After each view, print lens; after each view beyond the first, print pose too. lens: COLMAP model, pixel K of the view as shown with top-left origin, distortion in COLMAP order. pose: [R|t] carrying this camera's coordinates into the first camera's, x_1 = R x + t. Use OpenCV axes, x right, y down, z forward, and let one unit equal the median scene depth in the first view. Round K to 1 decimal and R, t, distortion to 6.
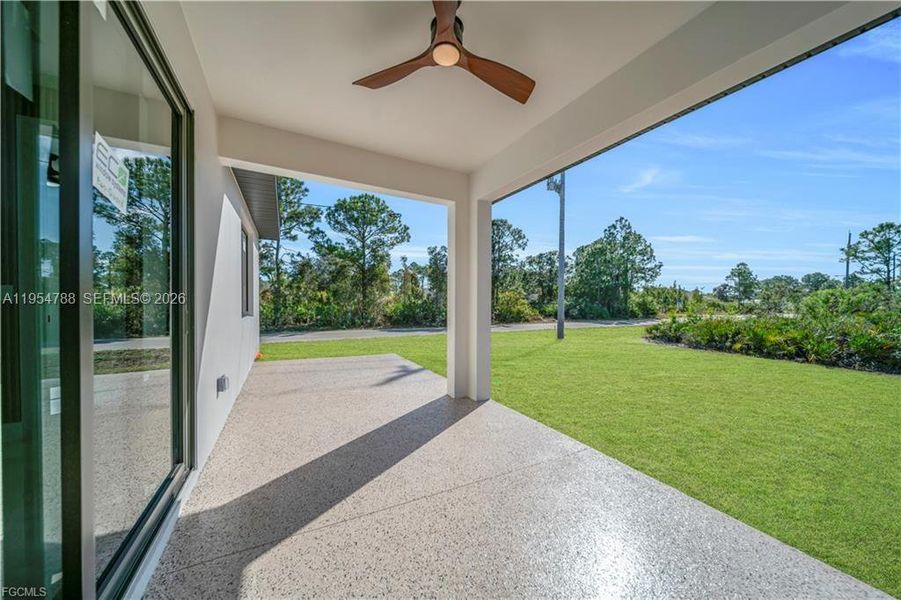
lens RADIAL K [[309.7, 0, 451.2], [0, 309.7, 304.1], [0, 0, 1]] dist [0.001126, 0.000081]
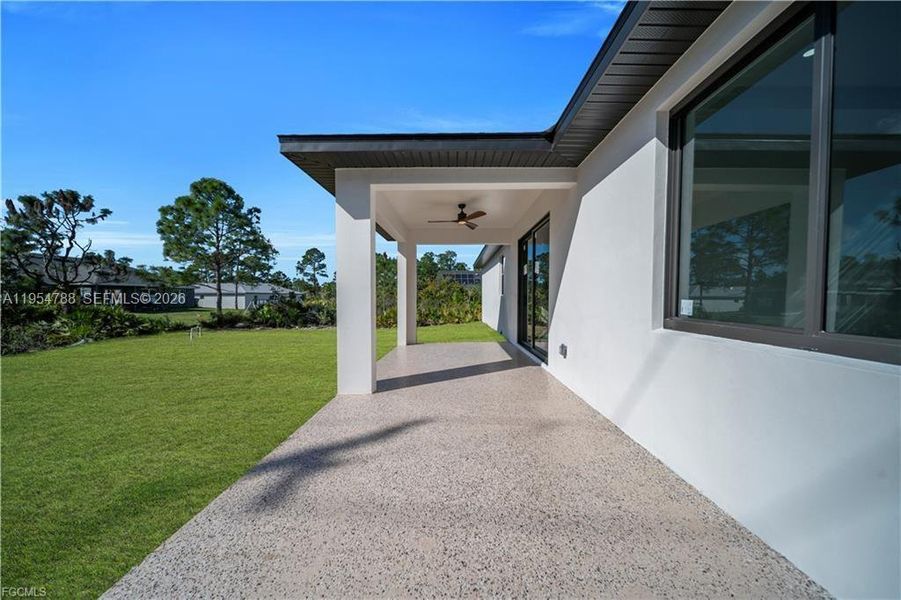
lens RADIAL K [[309.7, 0, 451.2], [0, 309.7, 304.1], [0, 0, 1]] dist [0.001126, 0.000081]
pose [[-0.878144, -0.016103, 0.478126, -0.636415], [-0.003540, 0.999625, 0.027165, 0.005594], [-0.478384, 0.022162, -0.877871, 1.656461]]
